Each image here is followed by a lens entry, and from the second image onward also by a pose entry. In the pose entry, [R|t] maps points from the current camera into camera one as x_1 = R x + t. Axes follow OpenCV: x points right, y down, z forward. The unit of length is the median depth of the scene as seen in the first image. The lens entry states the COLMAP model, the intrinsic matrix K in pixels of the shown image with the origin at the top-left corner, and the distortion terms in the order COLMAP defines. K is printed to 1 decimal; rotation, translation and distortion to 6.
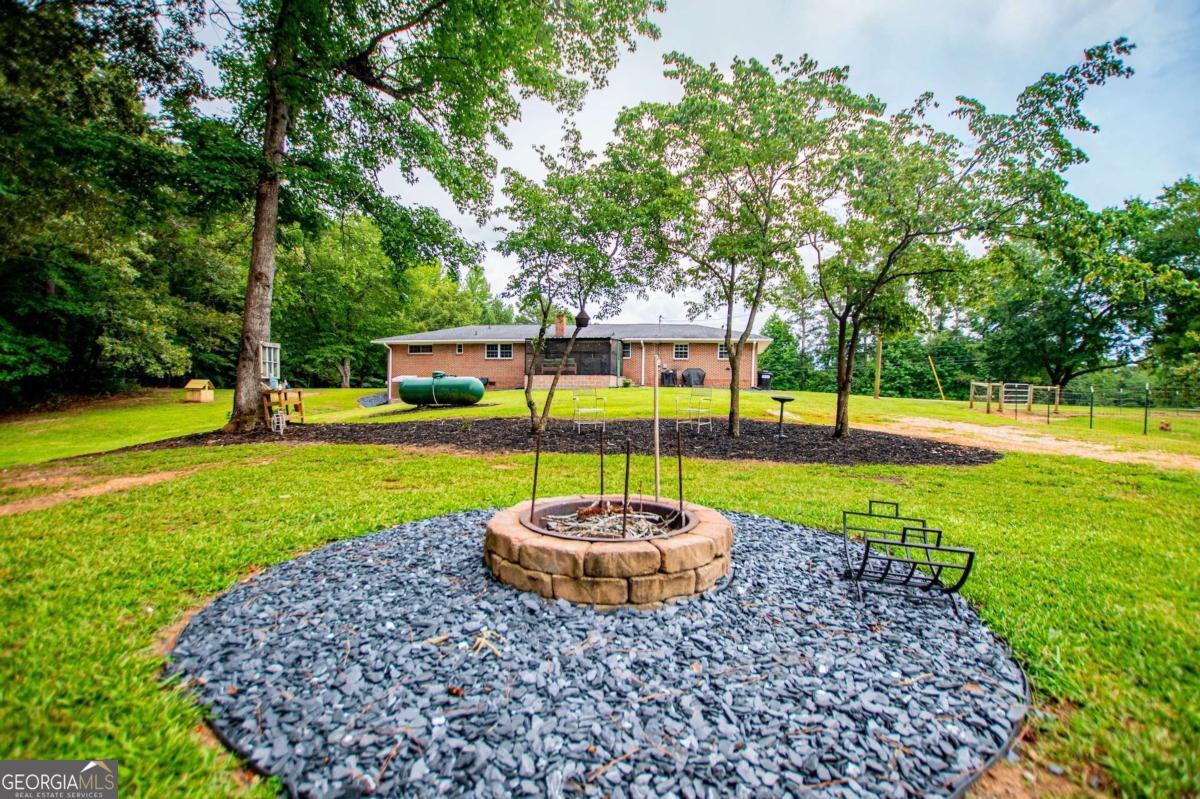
lens RADIAL K [[525.6, 0, 597.8], [0, 525.6, 401.0], [0, 0, 1]] dist [-0.019519, 0.000013]
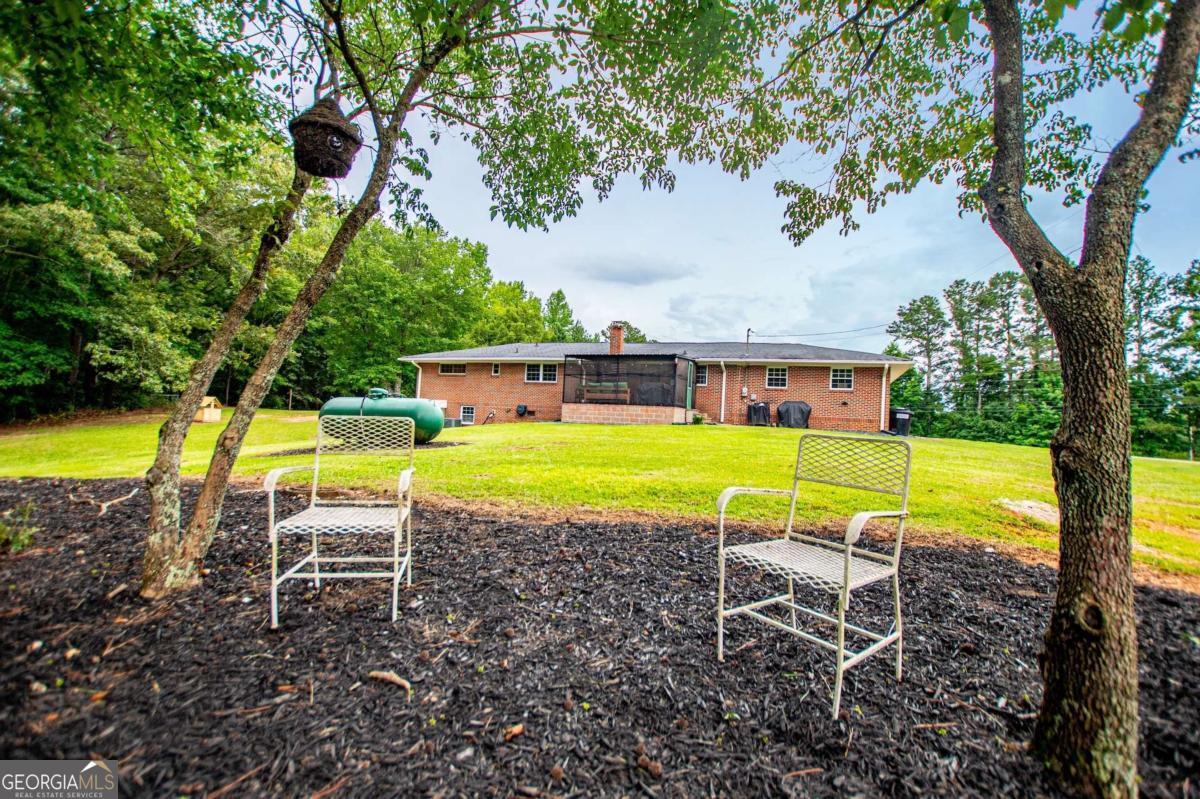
lens RADIAL K [[525.6, 0, 603.5], [0, 525.6, 400.1], [0, 0, 1]] dist [-0.019519, 0.000013]
pose [[0.985718, 0.030510, -0.165616, 0.042545], [-0.041184, 0.997263, -0.061404, -0.008544], [0.163289, 0.067347, 0.984277, 0.244129]]
